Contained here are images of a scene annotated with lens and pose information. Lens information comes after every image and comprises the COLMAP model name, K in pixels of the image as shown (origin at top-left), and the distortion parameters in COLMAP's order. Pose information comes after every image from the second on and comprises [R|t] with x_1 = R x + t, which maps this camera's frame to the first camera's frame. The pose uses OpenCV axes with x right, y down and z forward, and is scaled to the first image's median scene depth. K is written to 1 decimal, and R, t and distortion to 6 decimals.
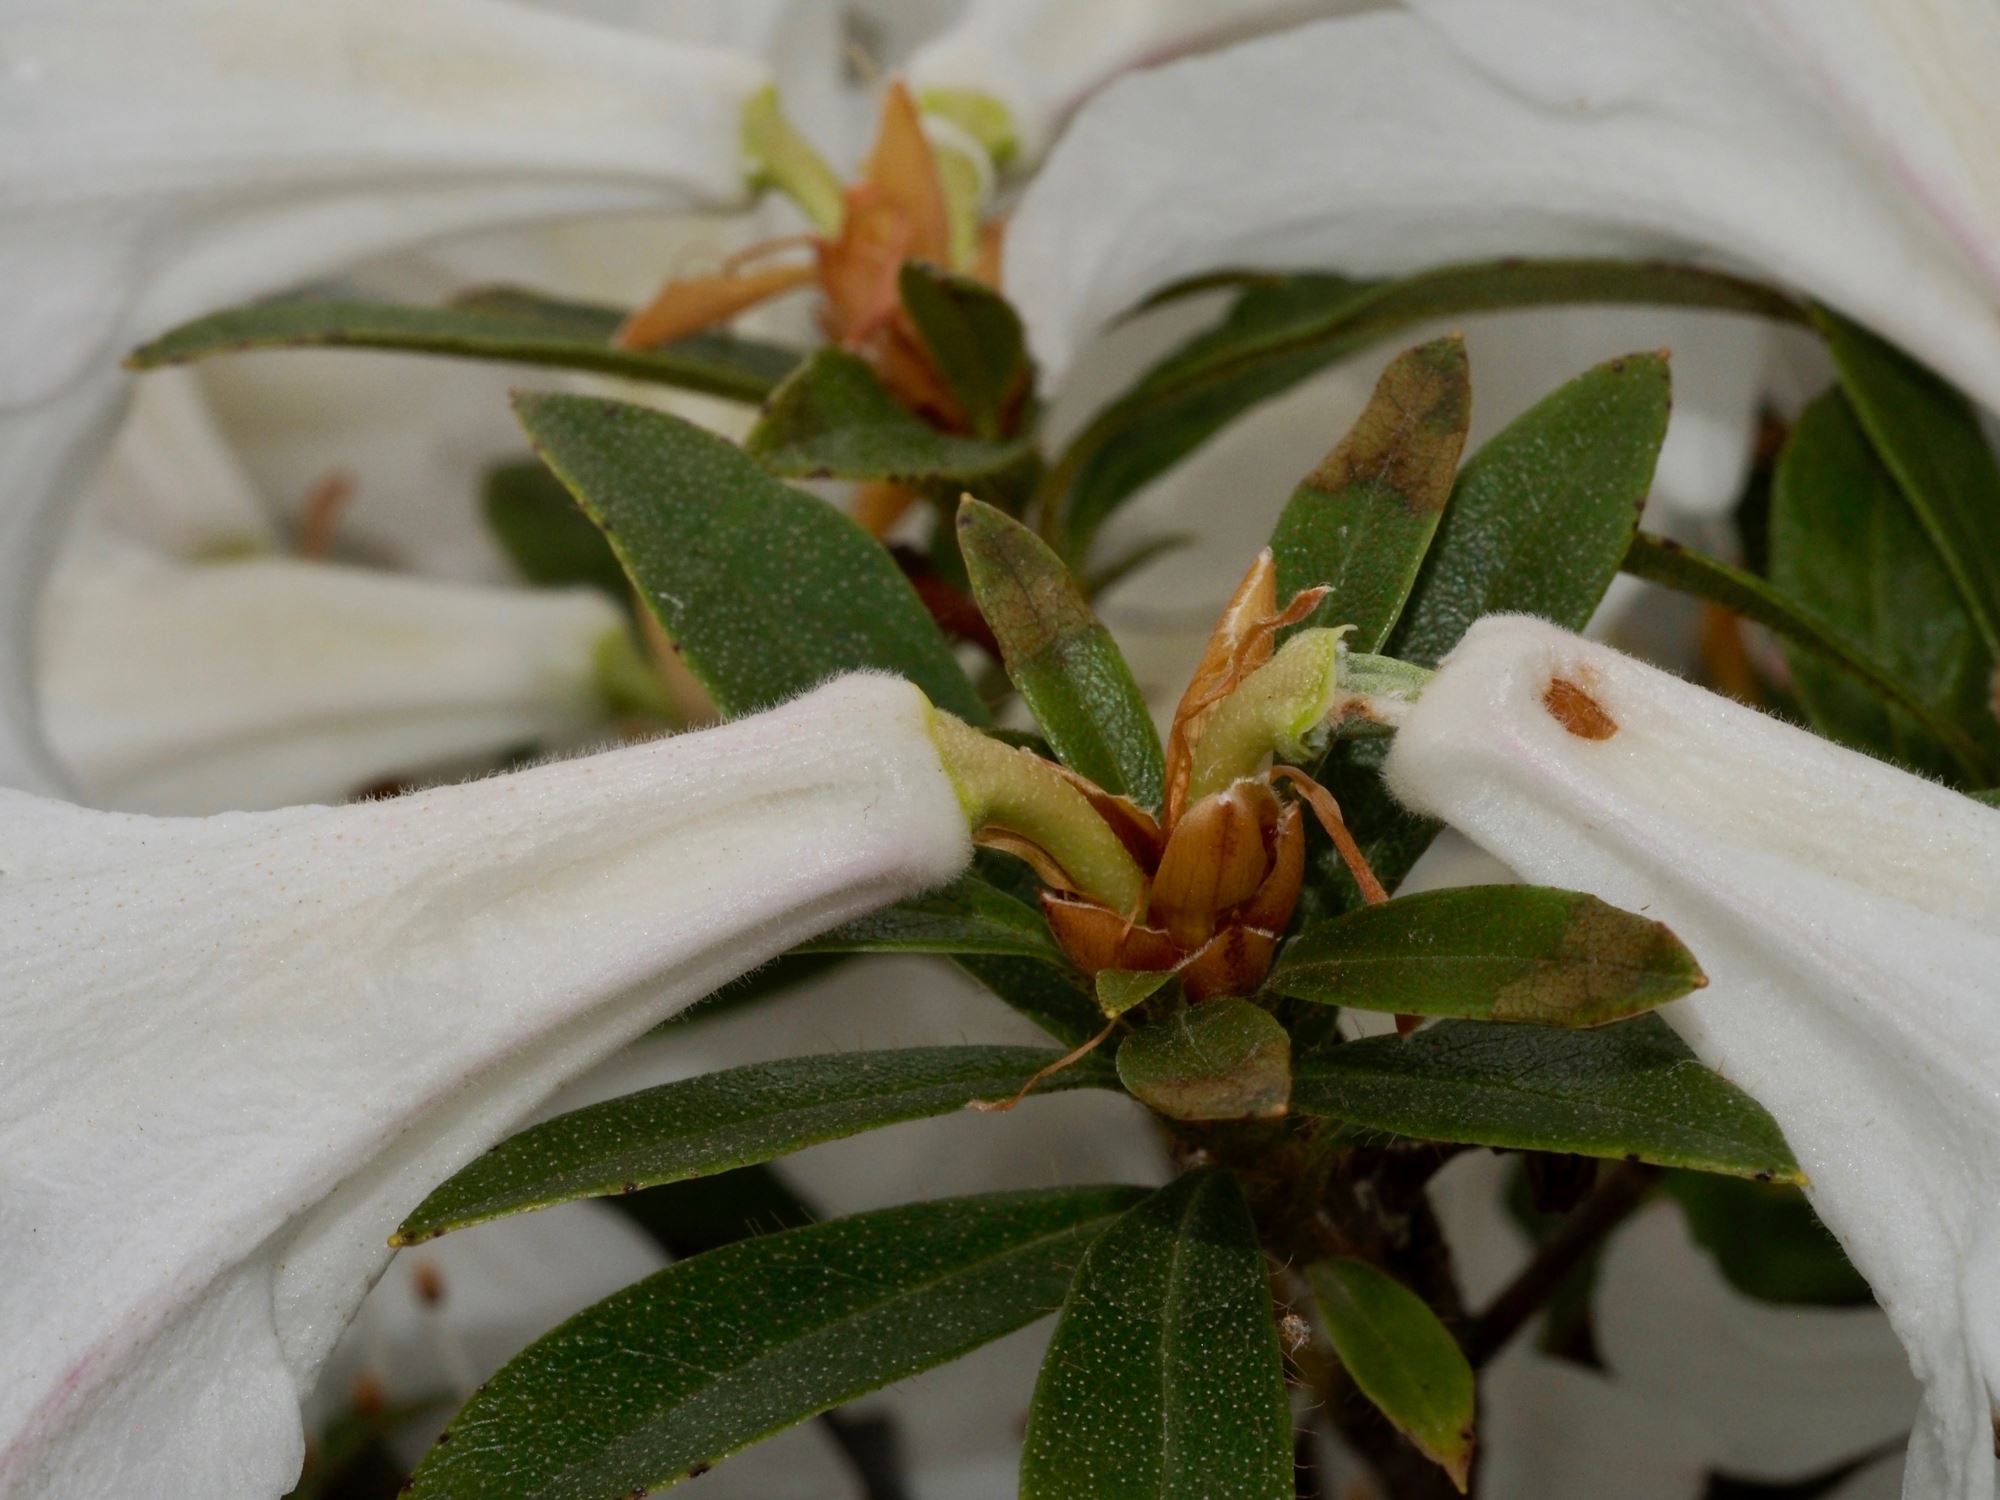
lens RADIAL K [[8263.6, 0, 999.2], [0, 8263.6, 751.8], [0, 0, 1]] dist [-0.337879, 0.000000]
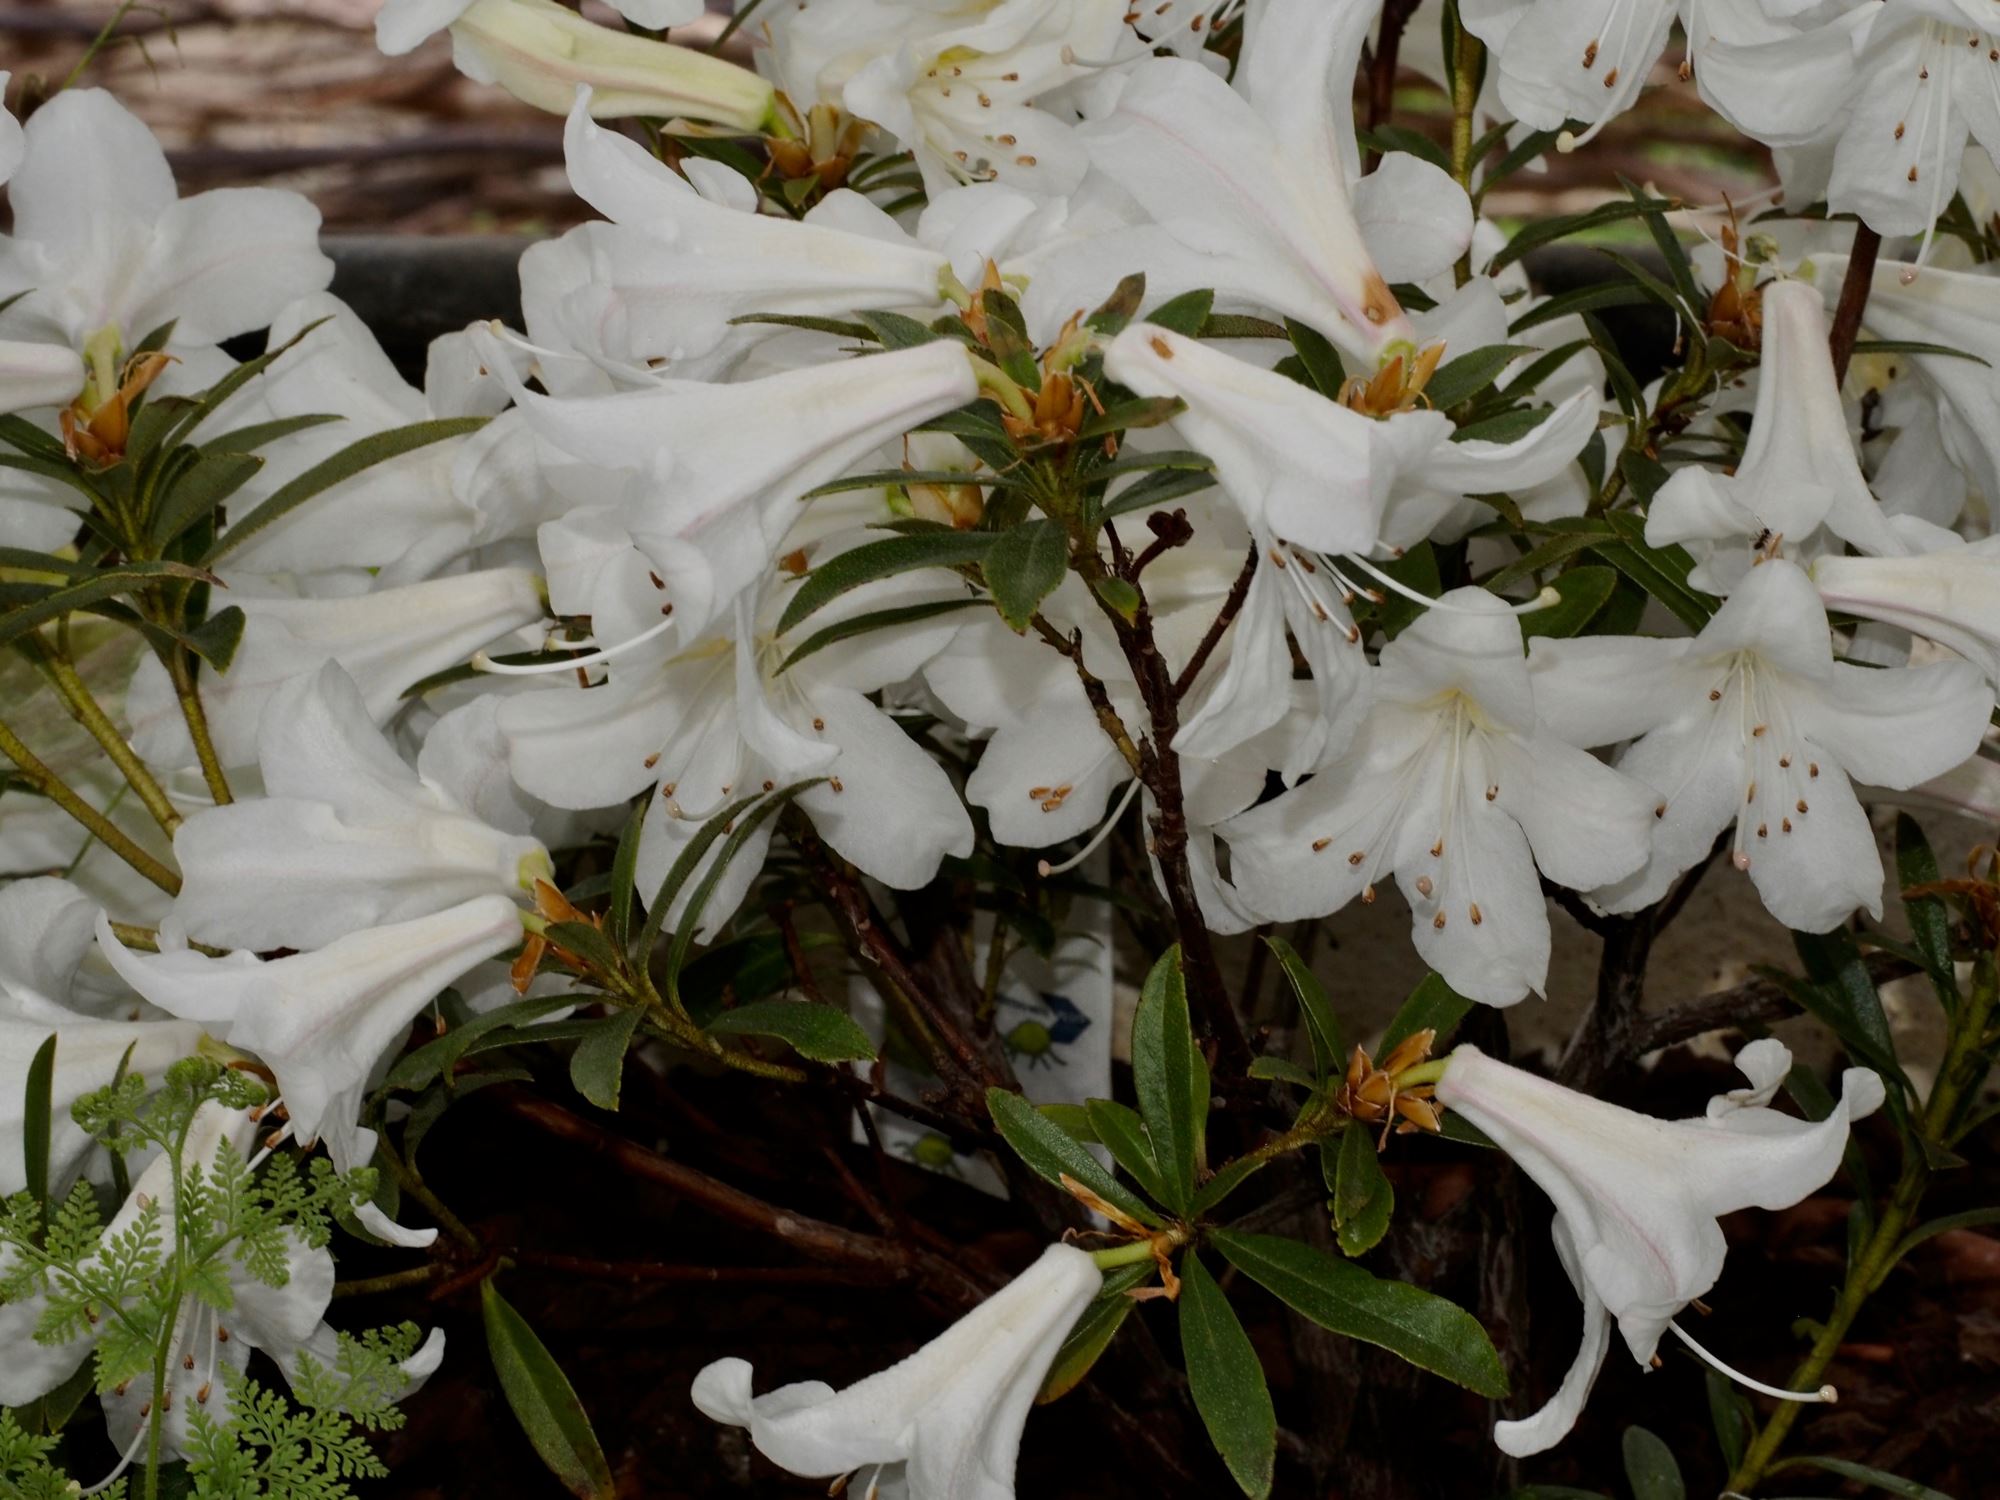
lens RADIAL K [[8263.6, 0, 999.8], [0, 8263.6, 750.0], [0, 0, 1]] dist [-0.337879, 0.000000]
pose [[0.996968, 0.022900, -0.074369, 0.250396], [-0.039753, 0.971477, -0.233778, 0.909529], [0.066894, 0.236025, 0.969442, -2.135025]]
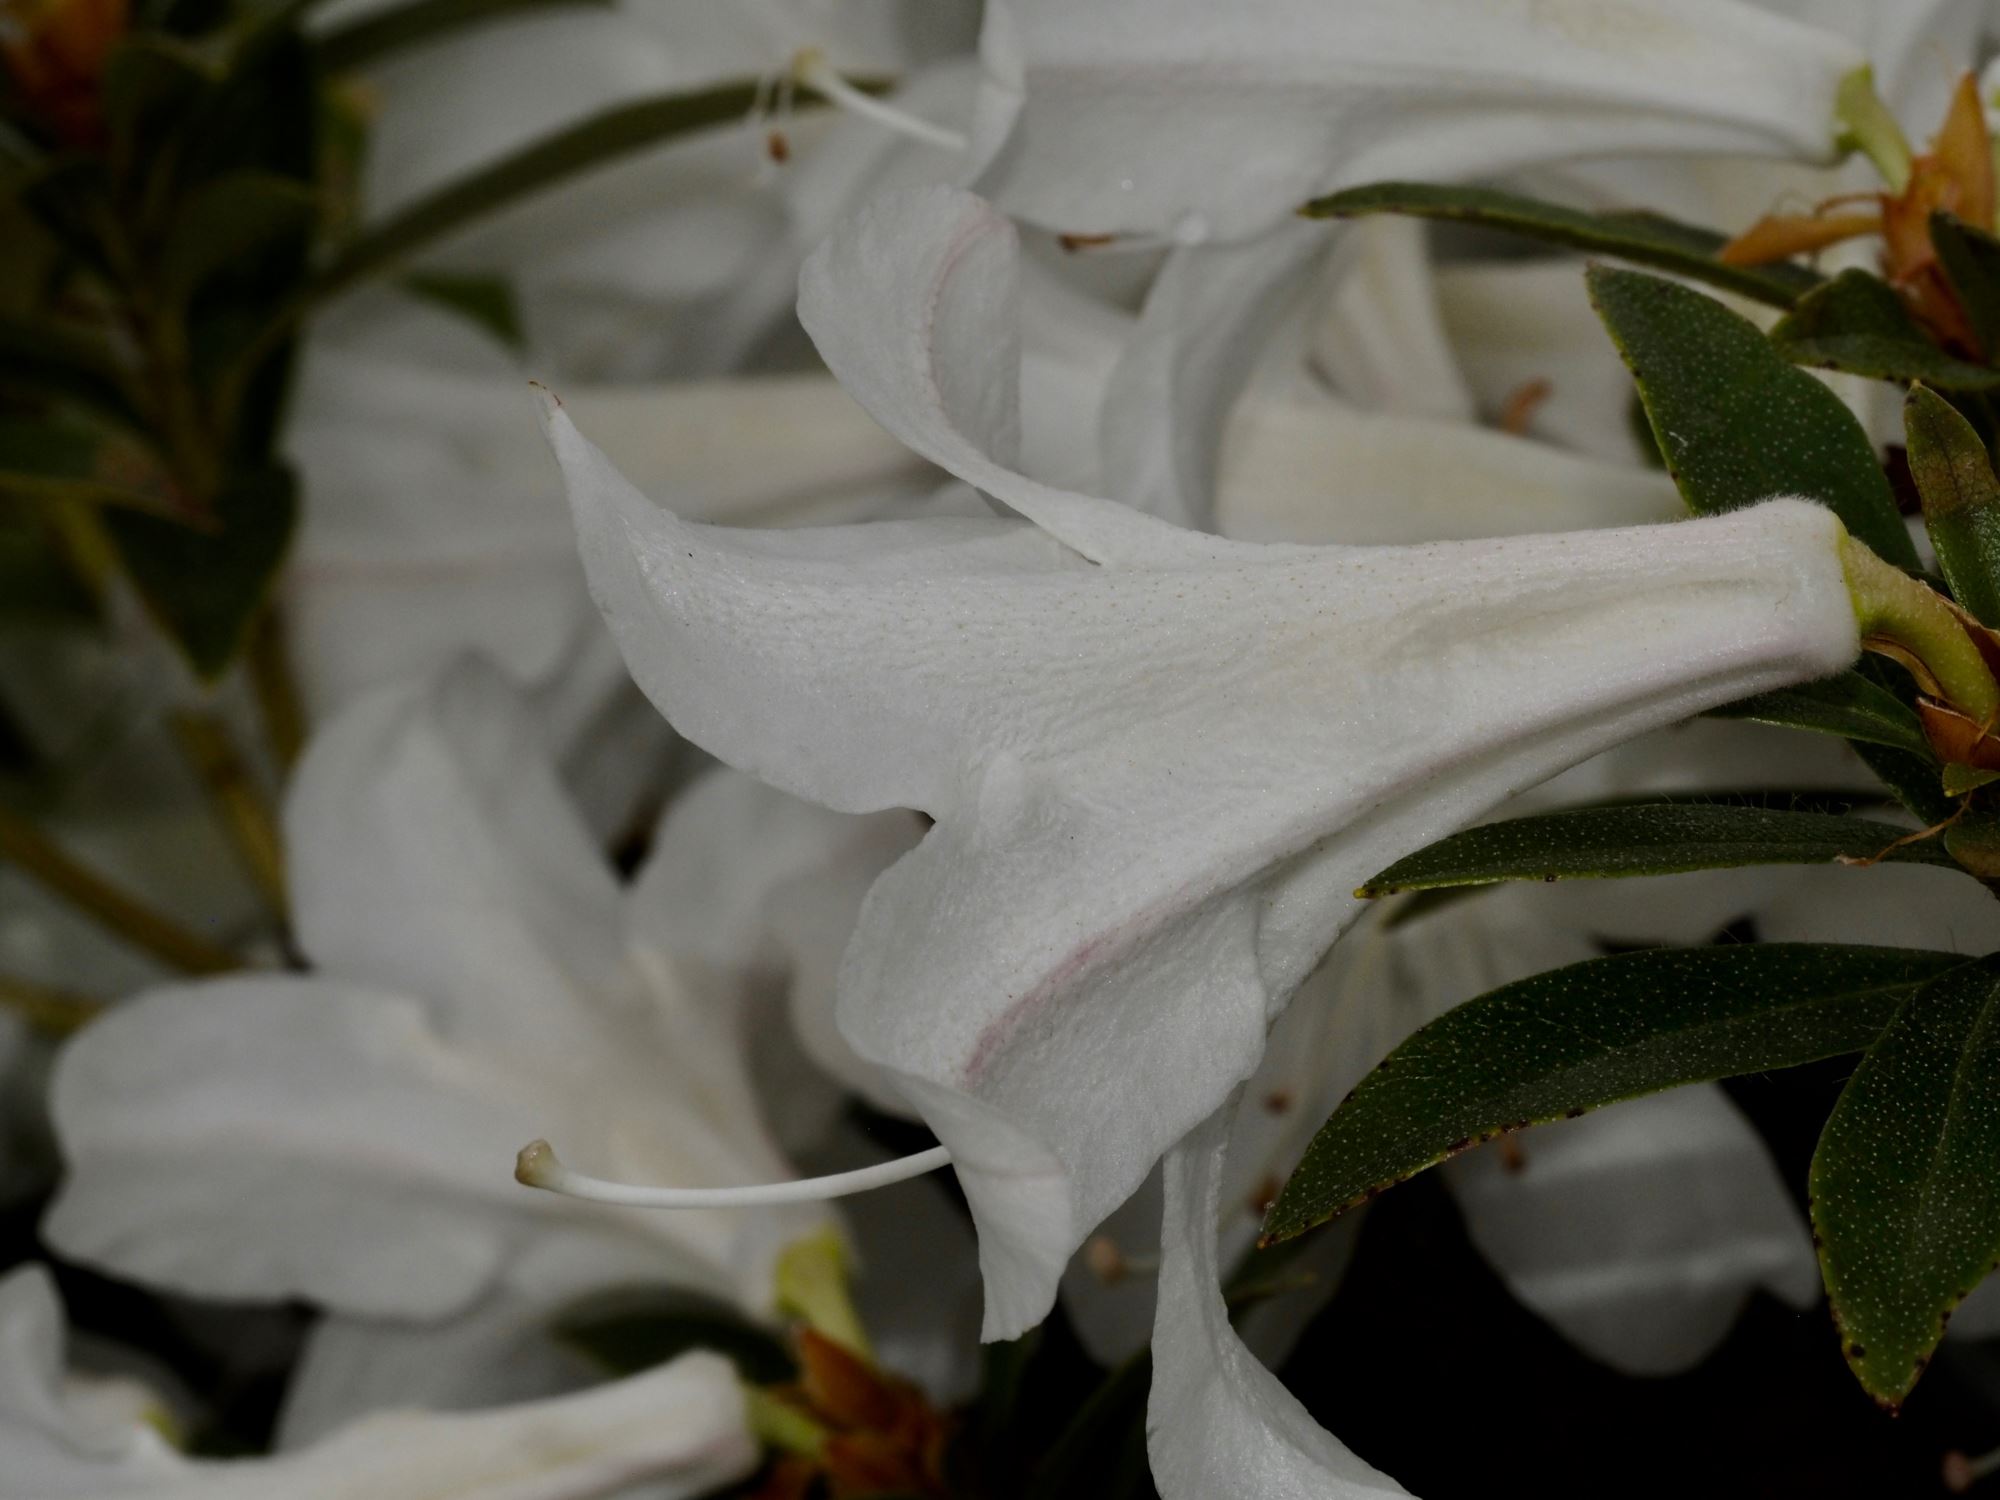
lens RADIAL K [[8263.6, 0, 1000.5], [0, 8263.6, 749.4], [0, 0, 1]] dist [-0.337879, 0.000000]
pose [[0.971147, 0.138463, -0.194168, 0.112704], [-0.143097, 0.989658, -0.009976, 0.057013], [0.190779, 0.037472, 0.980918, -0.240451]]
